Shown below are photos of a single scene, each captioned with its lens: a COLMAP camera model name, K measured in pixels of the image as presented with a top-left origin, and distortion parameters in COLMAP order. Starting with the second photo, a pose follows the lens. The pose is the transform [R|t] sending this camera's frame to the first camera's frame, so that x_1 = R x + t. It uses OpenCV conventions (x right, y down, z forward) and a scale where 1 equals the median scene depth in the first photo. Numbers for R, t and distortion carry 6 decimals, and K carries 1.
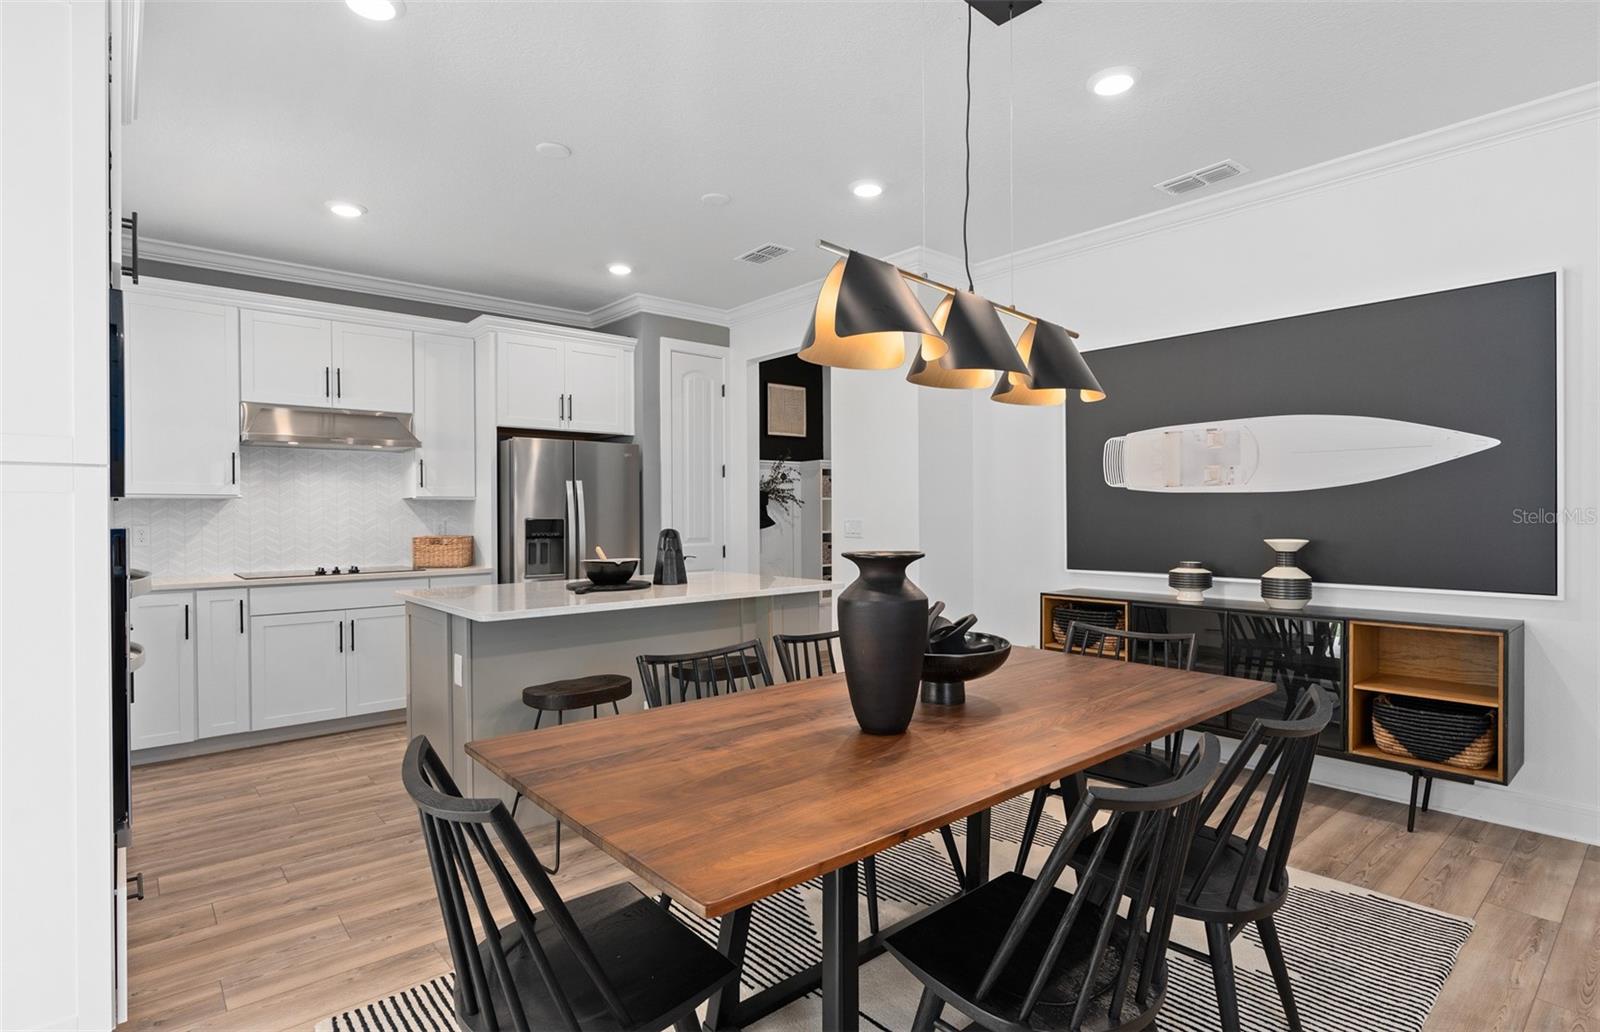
lens RADIAL K [[790.0, 0, 800.5], [0, 790.0, 521.5], [0, 0, 1]] dist [-0.000603, 0.000673]
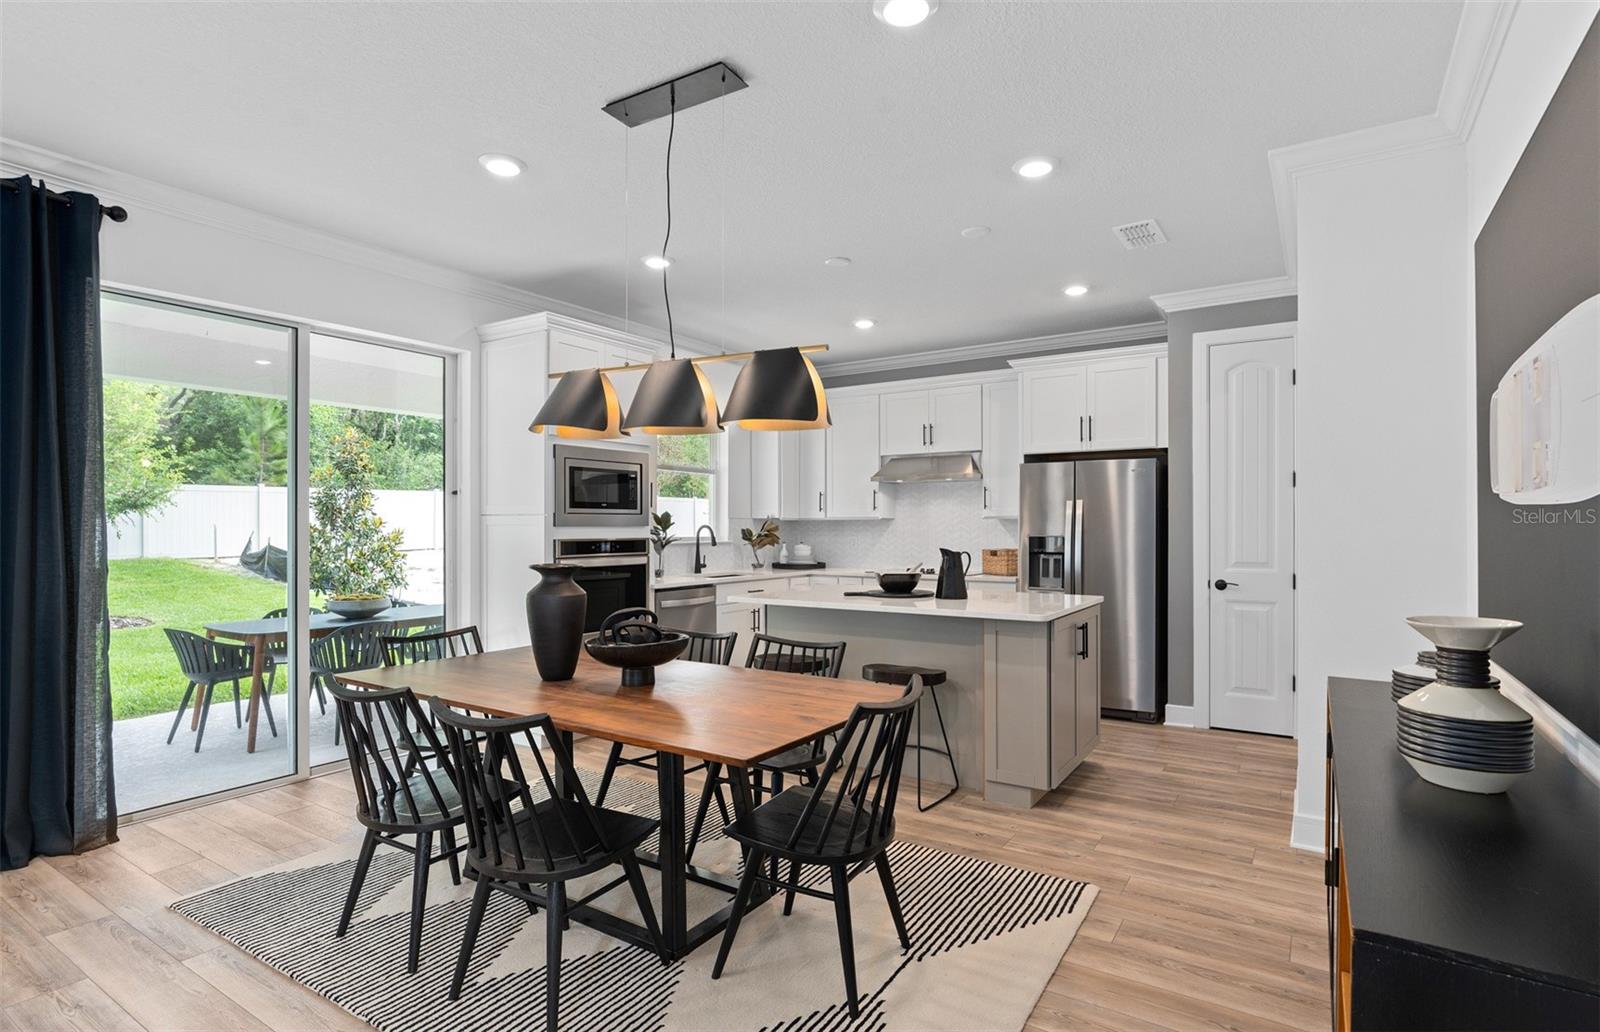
lens RADIAL K [[799.3, 0, 797.1], [0, 799.3, 519.7], [0, 0, 1]] dist [-0.006076, 0.000028]
pose [[0.264254, -0.002050, -0.964451, 0.774083], [-0.012131, 0.999912, -0.005449, -0.018800], [0.964377, 0.013140, 0.264206, 0.455850]]
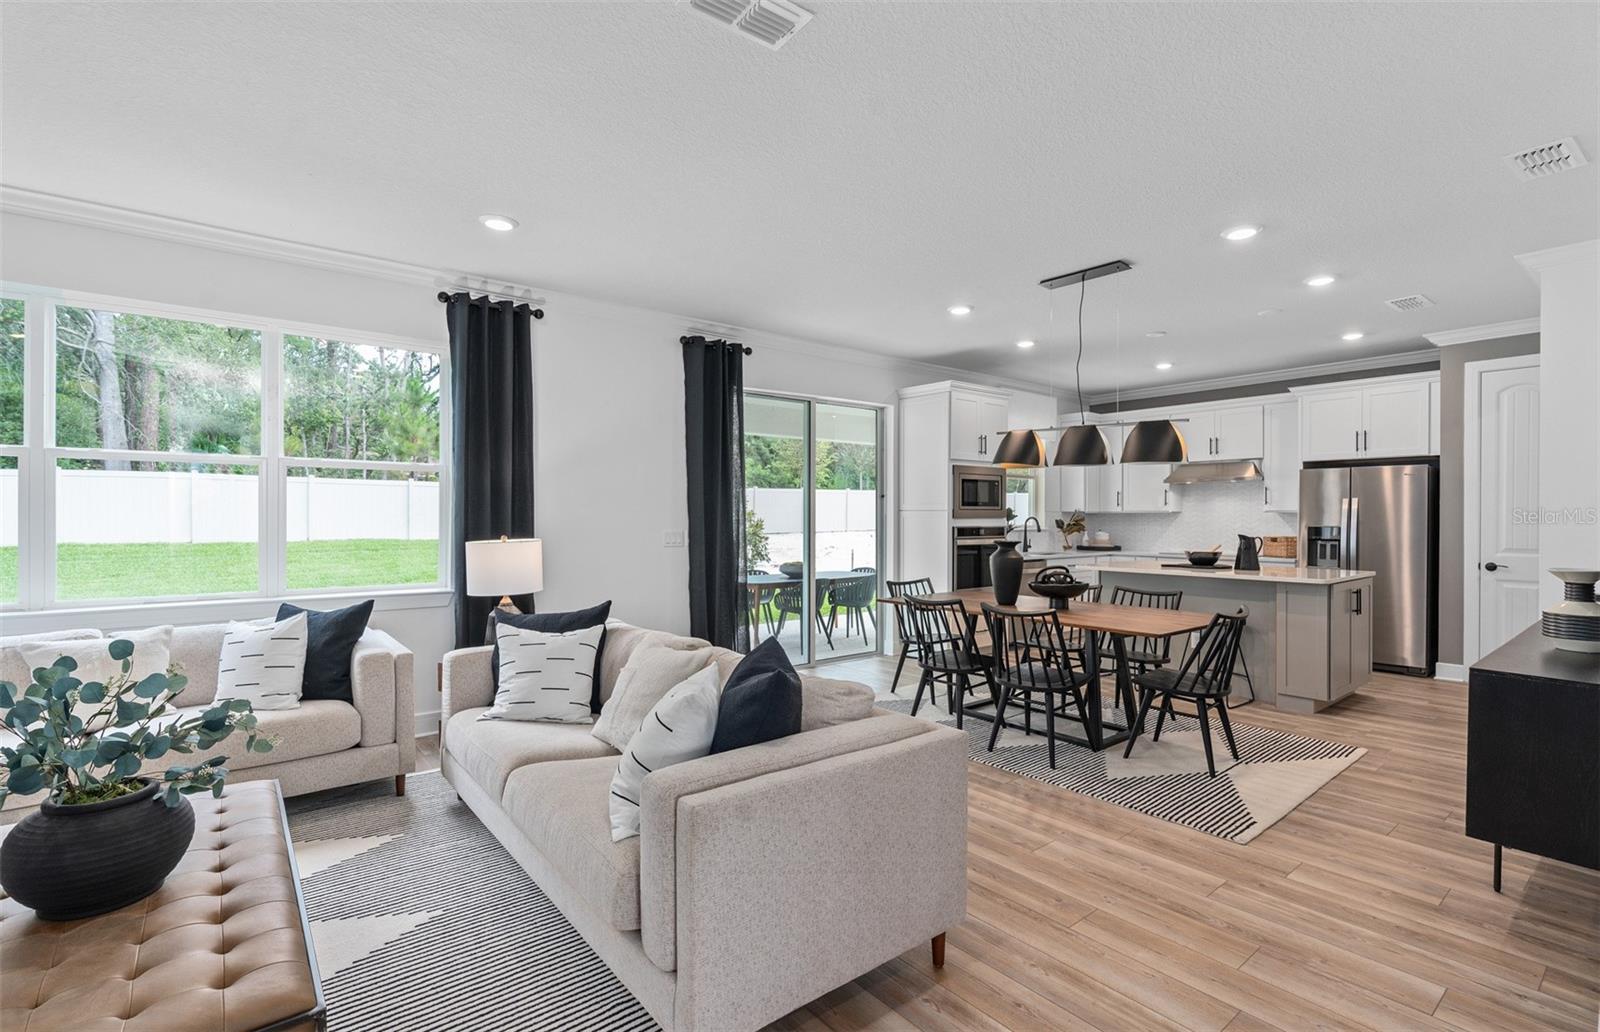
lens RADIAL K [[728.6, 0, 800.0], [0, 728.6, 516.0], [0, 0, 1]] dist [-0.002593, 0.000906]
pose [[-0.044833, 0.006680, -0.998972, 1.185612], [-0.012284, 0.999898, 0.007238, -0.023325], [0.998919, 0.012596, -0.044747, 0.171420]]
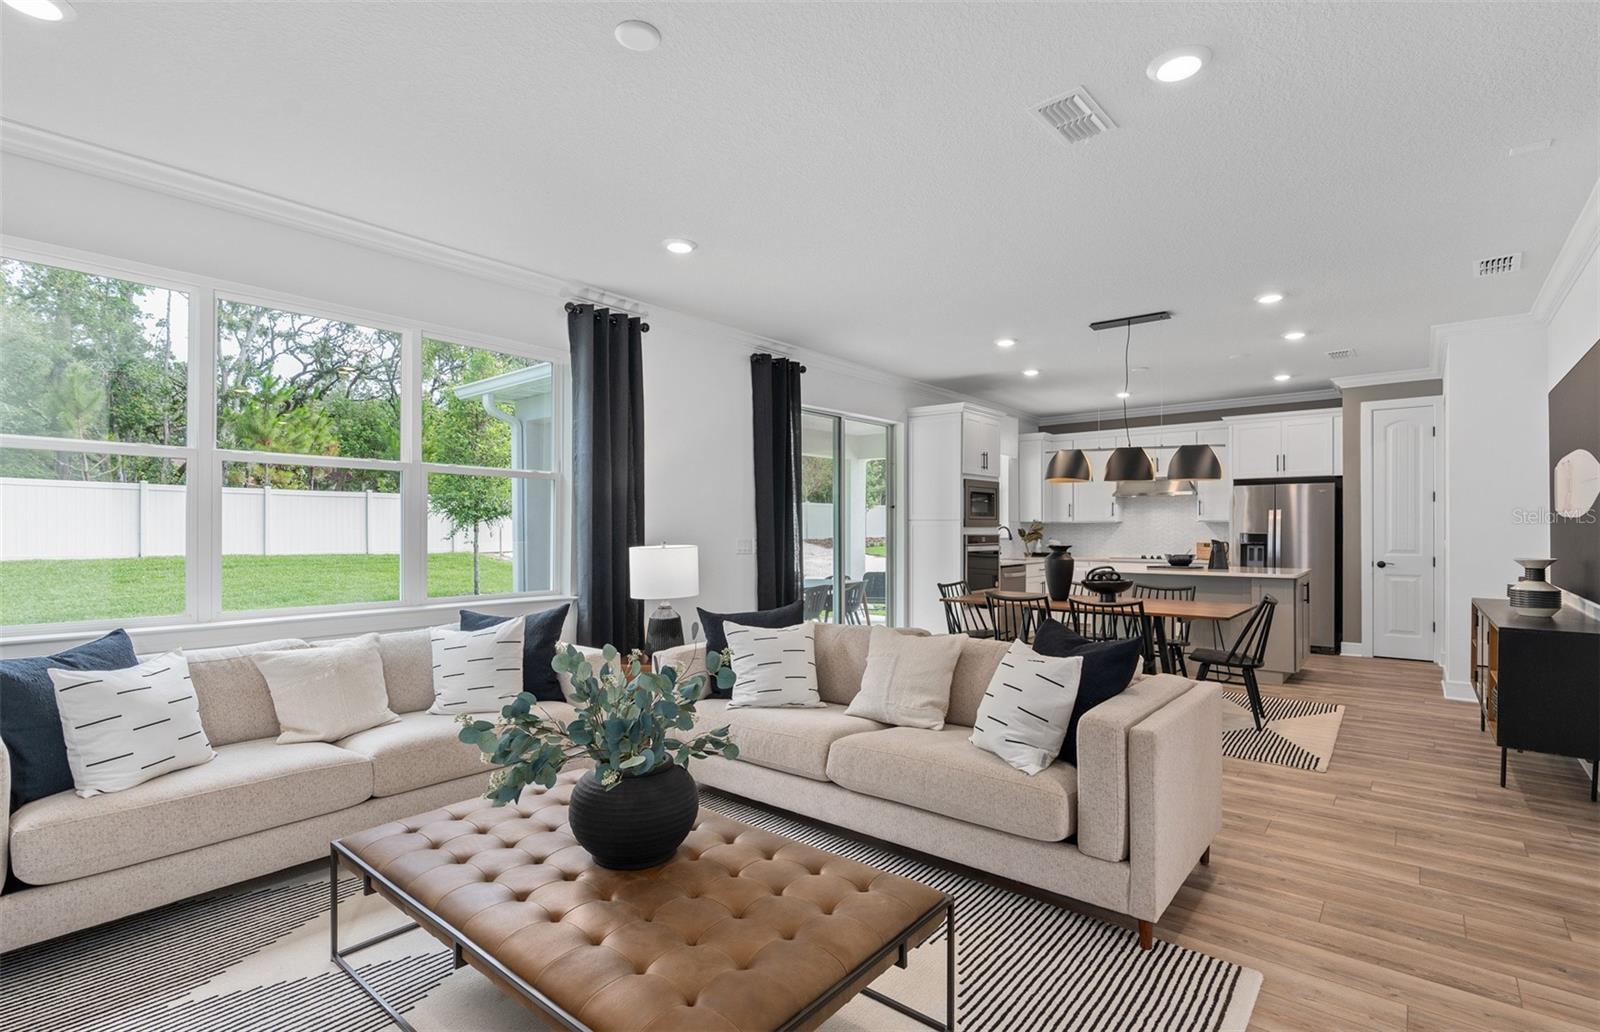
lens RADIAL K [[746.9, 0, 802.5], [0, 746.9, 522.6], [0, 0, 1]] dist [-0.001275, -0.000101]
pose [[0.159766, -0.001936, -0.987153, 1.288385], [-0.011581, 0.999926, -0.003835, -0.010777], [0.987087, 0.012045, 0.159731, -0.222802]]
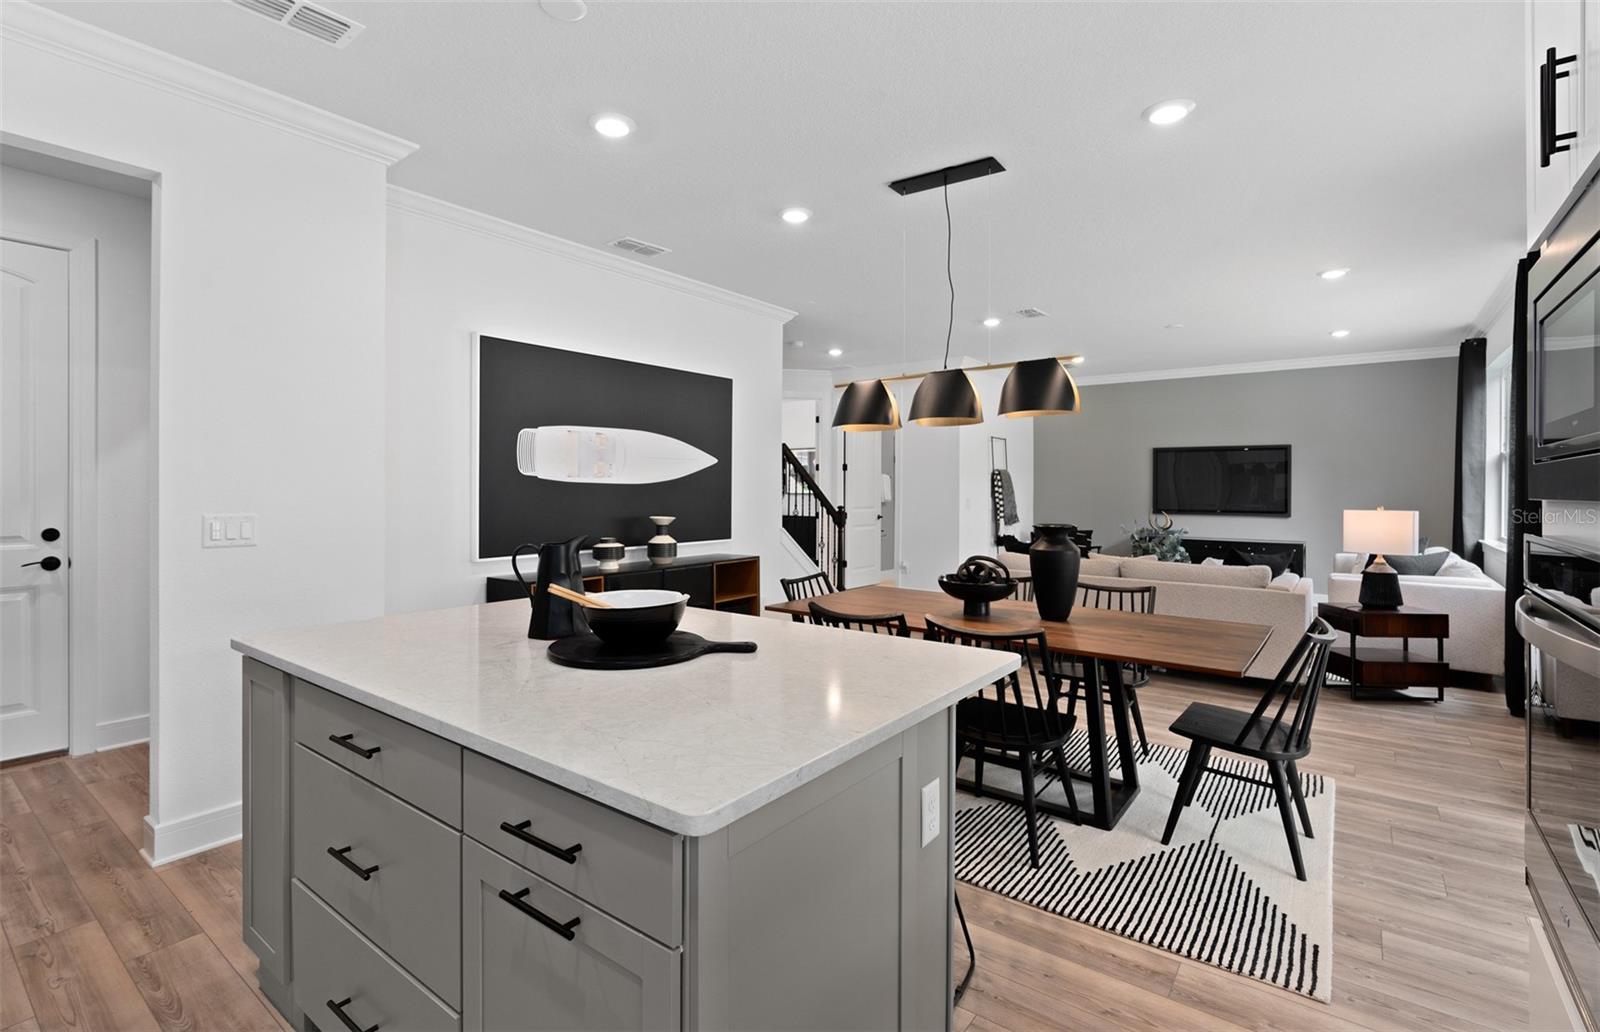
lens RADIAL K [[729.0, 0, 800.2], [0, 729.0, 490.5], [0, 0, 1]] dist [-0.001930, -0.000128]
pose [[-0.202116, 0.004189, 0.979353, -0.645847], [0.011103, 0.999936, -0.001985, -0.017254], [-0.979299, 0.010472, -0.202149, 0.854058]]
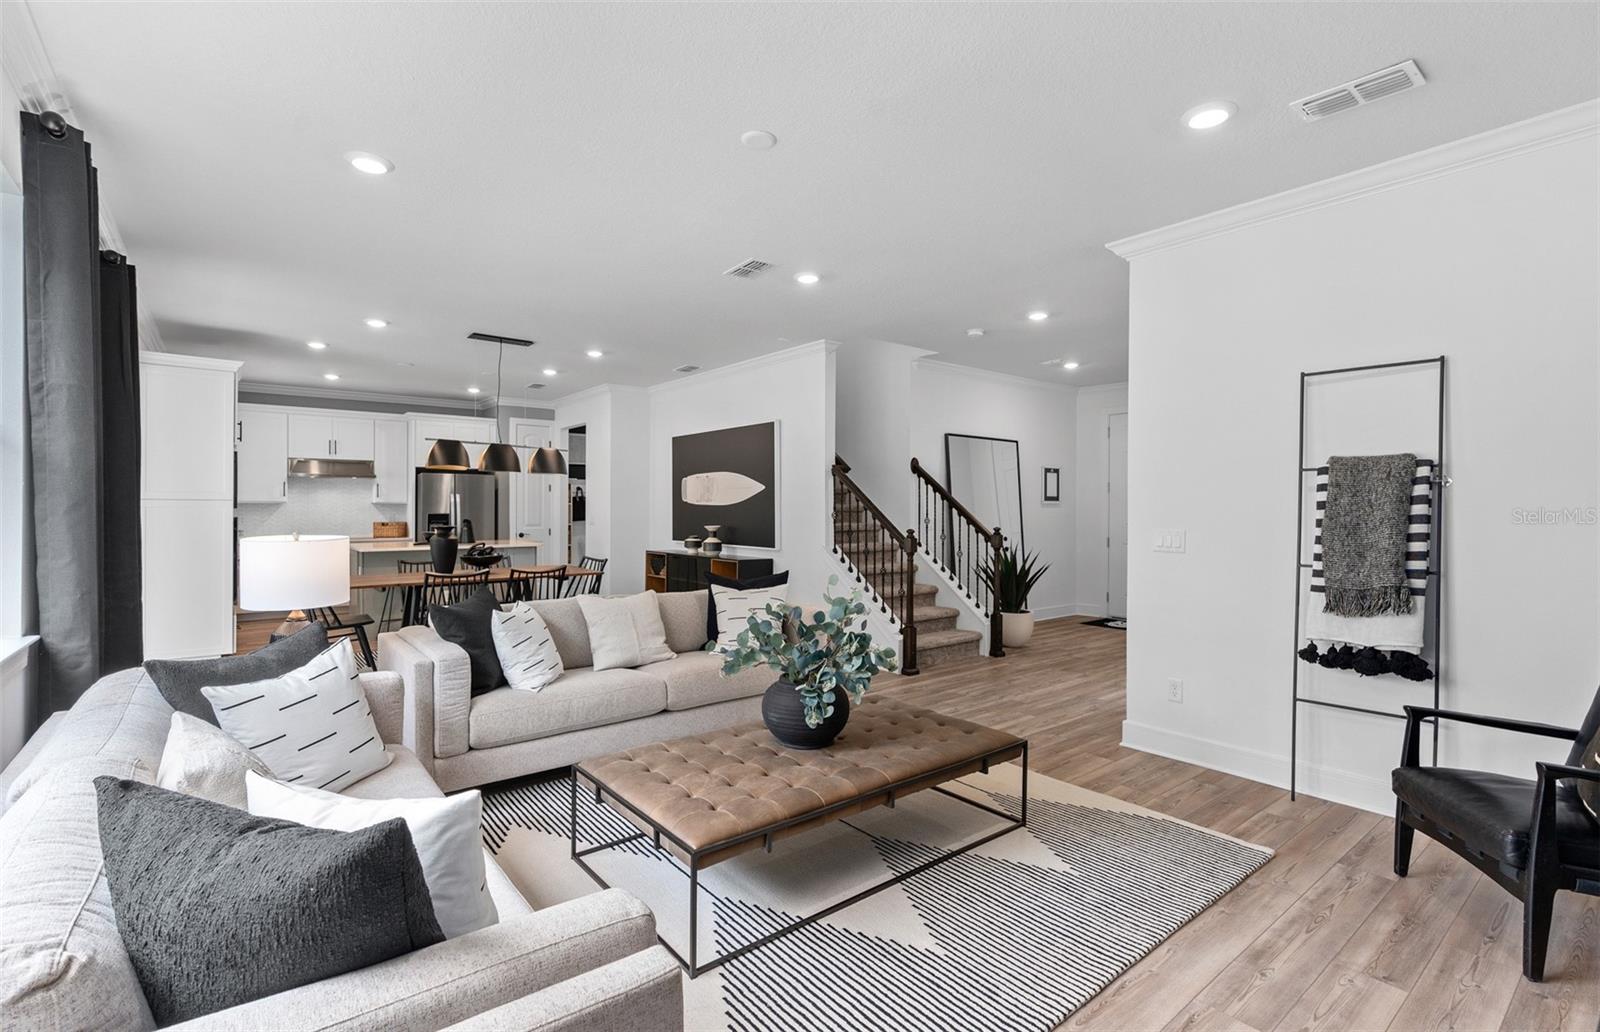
lens RADIAL K [[732.0, 0, 801.1], [0, 732.0, 525.0], [0, 0, 1]] dist [-0.002558, 0.000128]
pose [[0.998768, 0.010657, -0.048475, 0.819344], [-0.010015, 0.999859, 0.013463, -0.009676], [0.048611, -0.012961, 0.998734, -0.964801]]
